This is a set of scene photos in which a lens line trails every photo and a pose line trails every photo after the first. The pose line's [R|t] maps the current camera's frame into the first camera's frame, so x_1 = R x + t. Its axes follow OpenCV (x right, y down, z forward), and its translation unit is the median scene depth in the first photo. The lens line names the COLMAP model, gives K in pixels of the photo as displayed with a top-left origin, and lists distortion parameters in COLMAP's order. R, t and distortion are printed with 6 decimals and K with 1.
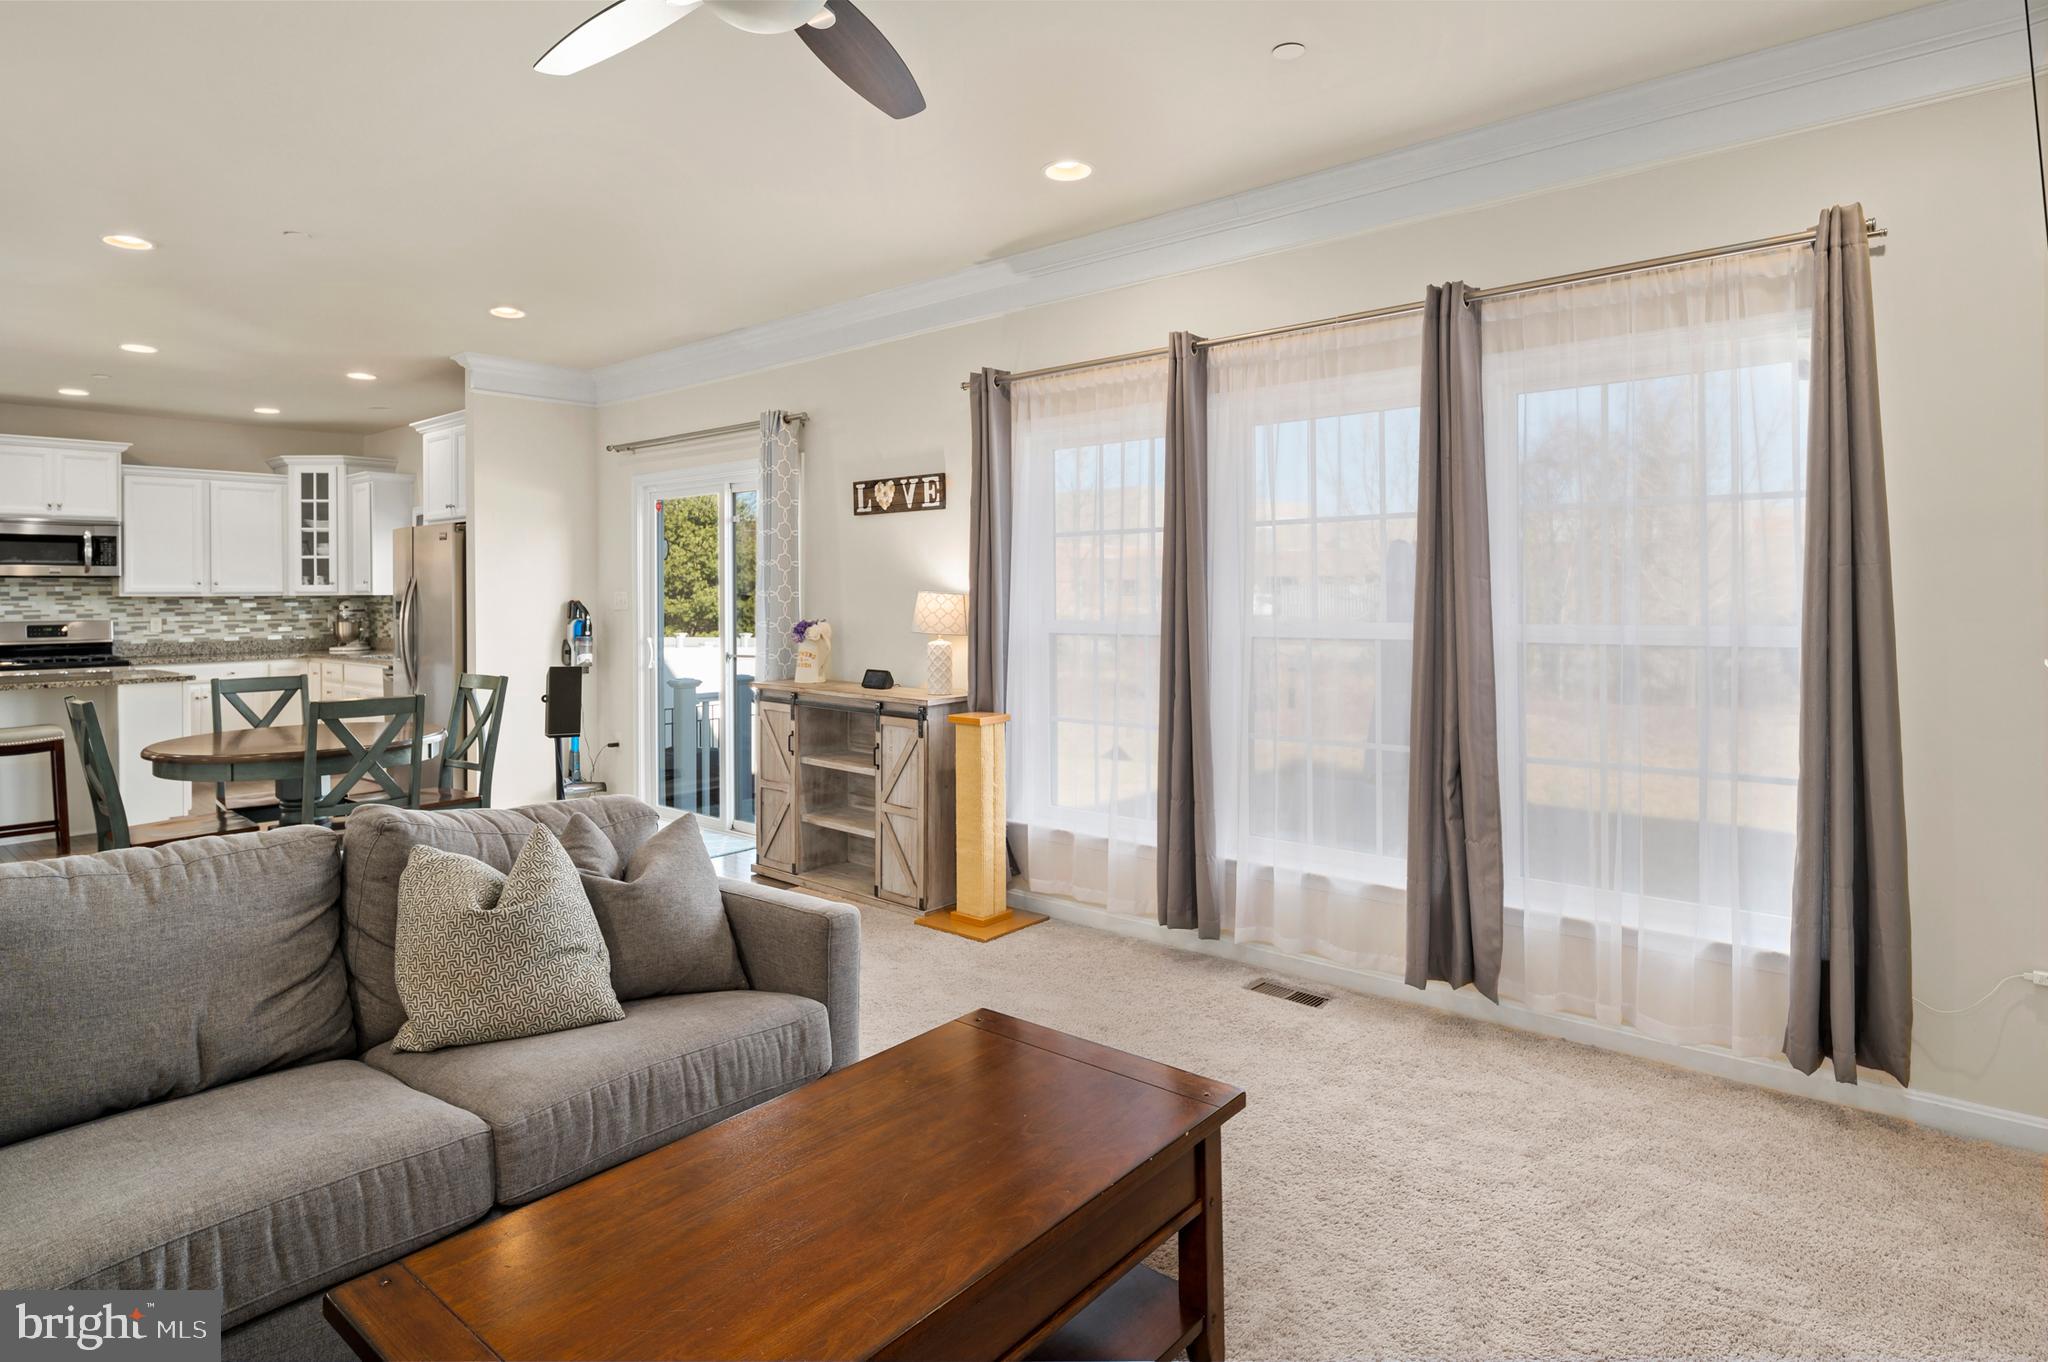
lens RADIAL K [[1101.1, 0, 1021.3], [0, 1101.1, 591.5], [0, 0, 1]] dist [-0.002243, -0.000544]
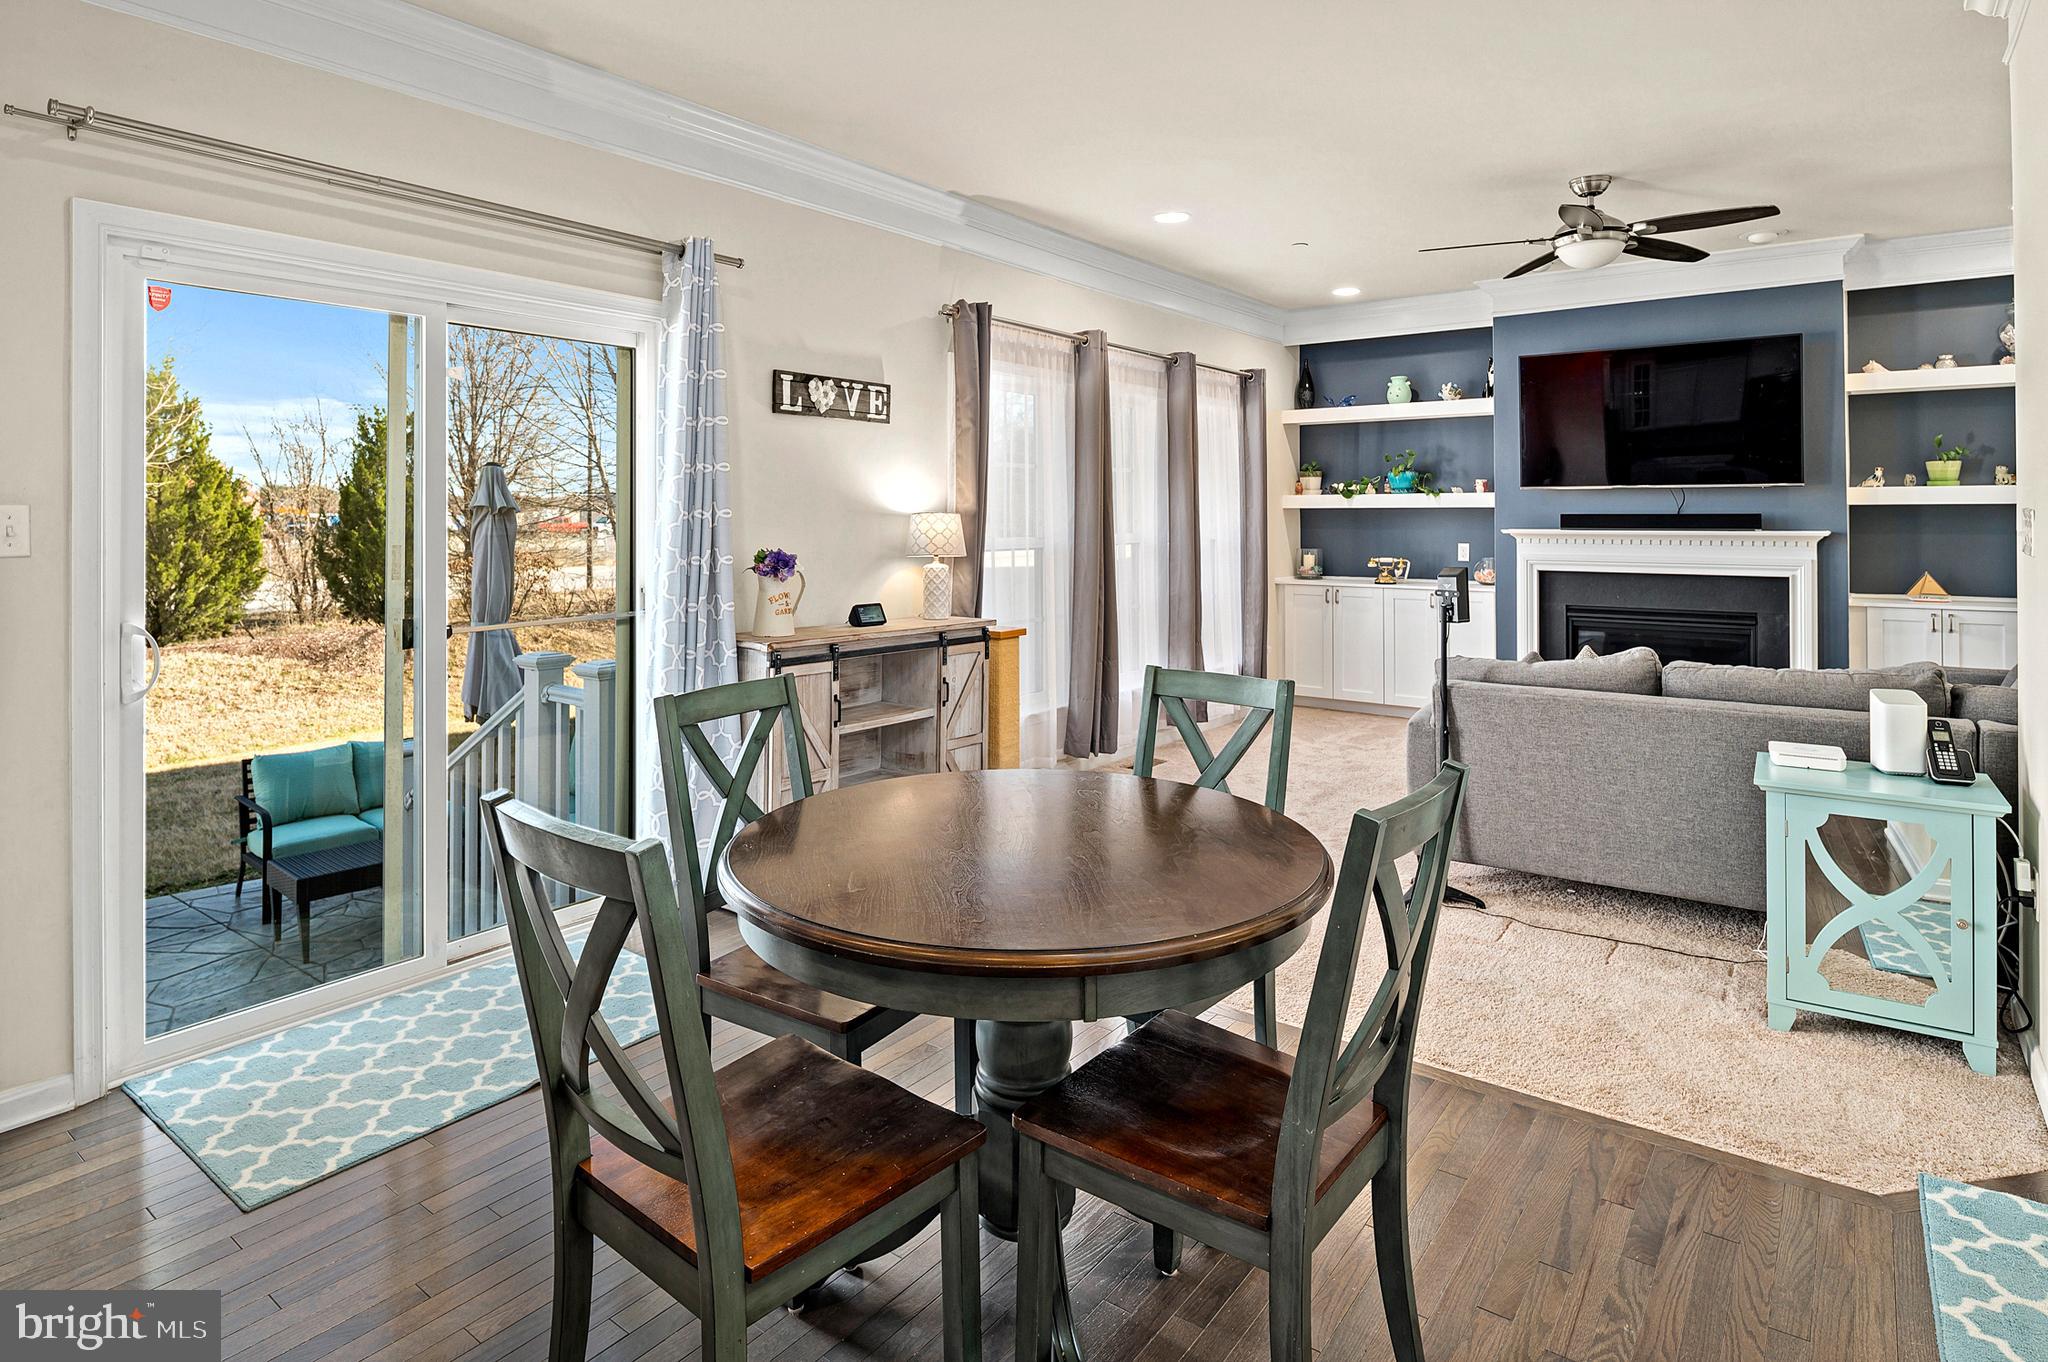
lens RADIAL K [[1106.5, 0, 1017.4], [0, 1106.5, 508.5], [0, 0, 1]] dist [-0.003478, -0.002154]
pose [[-0.061612, 0.008861, 0.998061, -0.960858], [-0.003128, 0.999954, -0.009070, 0.004514], [-0.998095, -0.003681, -0.061581, 0.904453]]
